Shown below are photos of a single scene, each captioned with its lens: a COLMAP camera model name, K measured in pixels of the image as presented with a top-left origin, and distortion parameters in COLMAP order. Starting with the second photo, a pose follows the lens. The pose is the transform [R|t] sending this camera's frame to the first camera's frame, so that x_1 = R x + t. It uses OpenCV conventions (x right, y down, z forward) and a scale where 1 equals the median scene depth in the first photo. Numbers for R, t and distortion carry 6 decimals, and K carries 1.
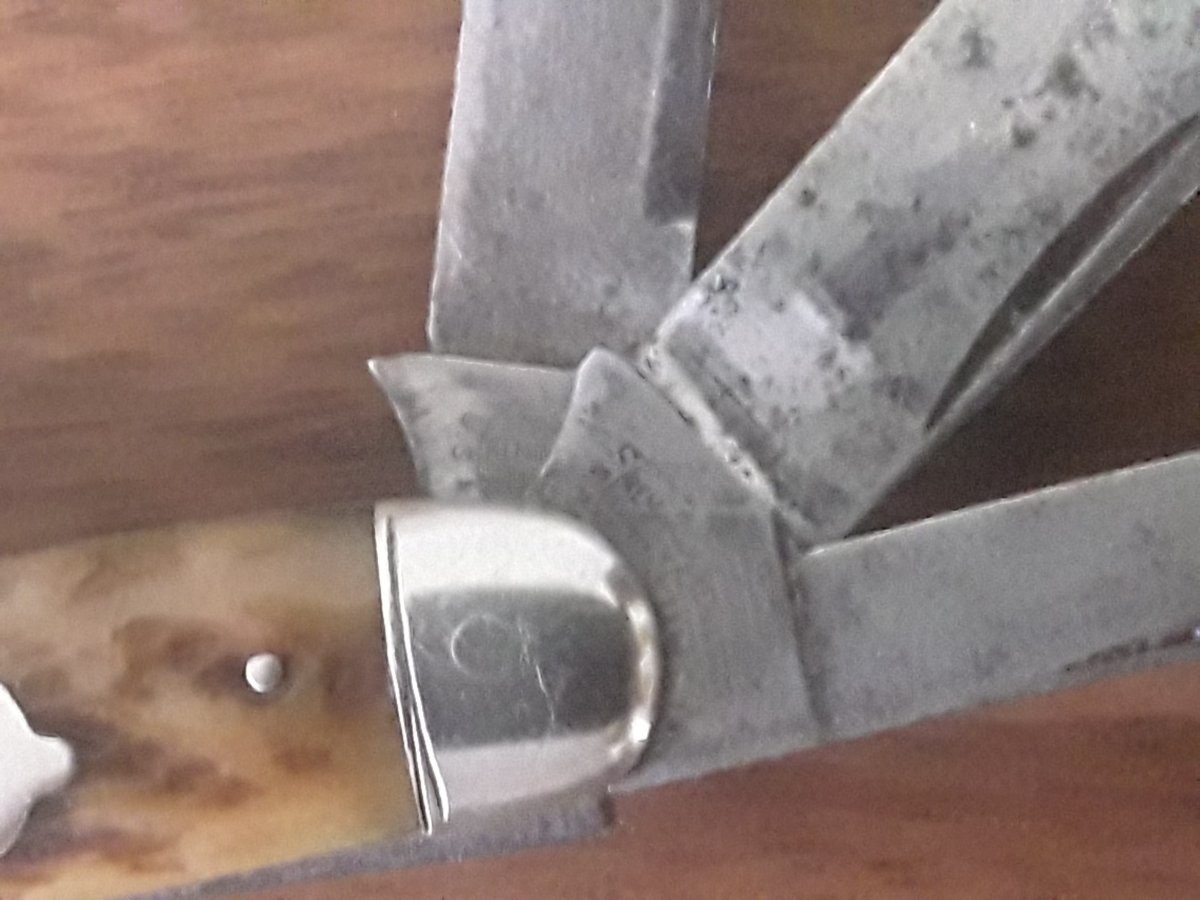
lens RADIAL K [[943.9, 0, 597.5], [0, 943.9, 445.4], [0, 0, 1]] dist [0.097749, -0.124355]
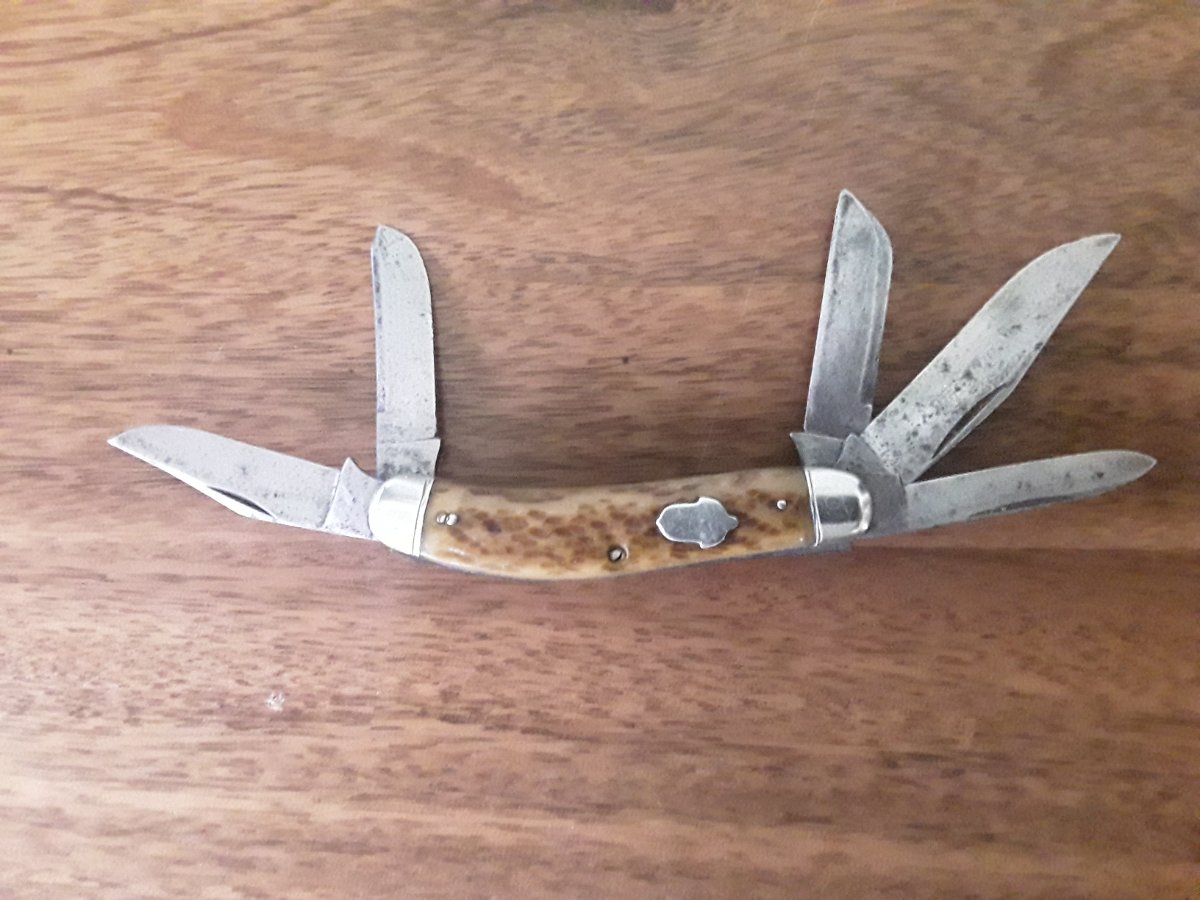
lens RADIAL K [[943.9, 0, 608.8], [0, 943.9, 450.5], [0, 0, 1]] dist [0.097749, -0.124355]
pose [[0.945733, 0.015462, -0.324577, 0.355598], [0.058665, 0.974329, 0.217349, -1.002797], [0.319605, -0.224596, 0.920548, -3.136004]]
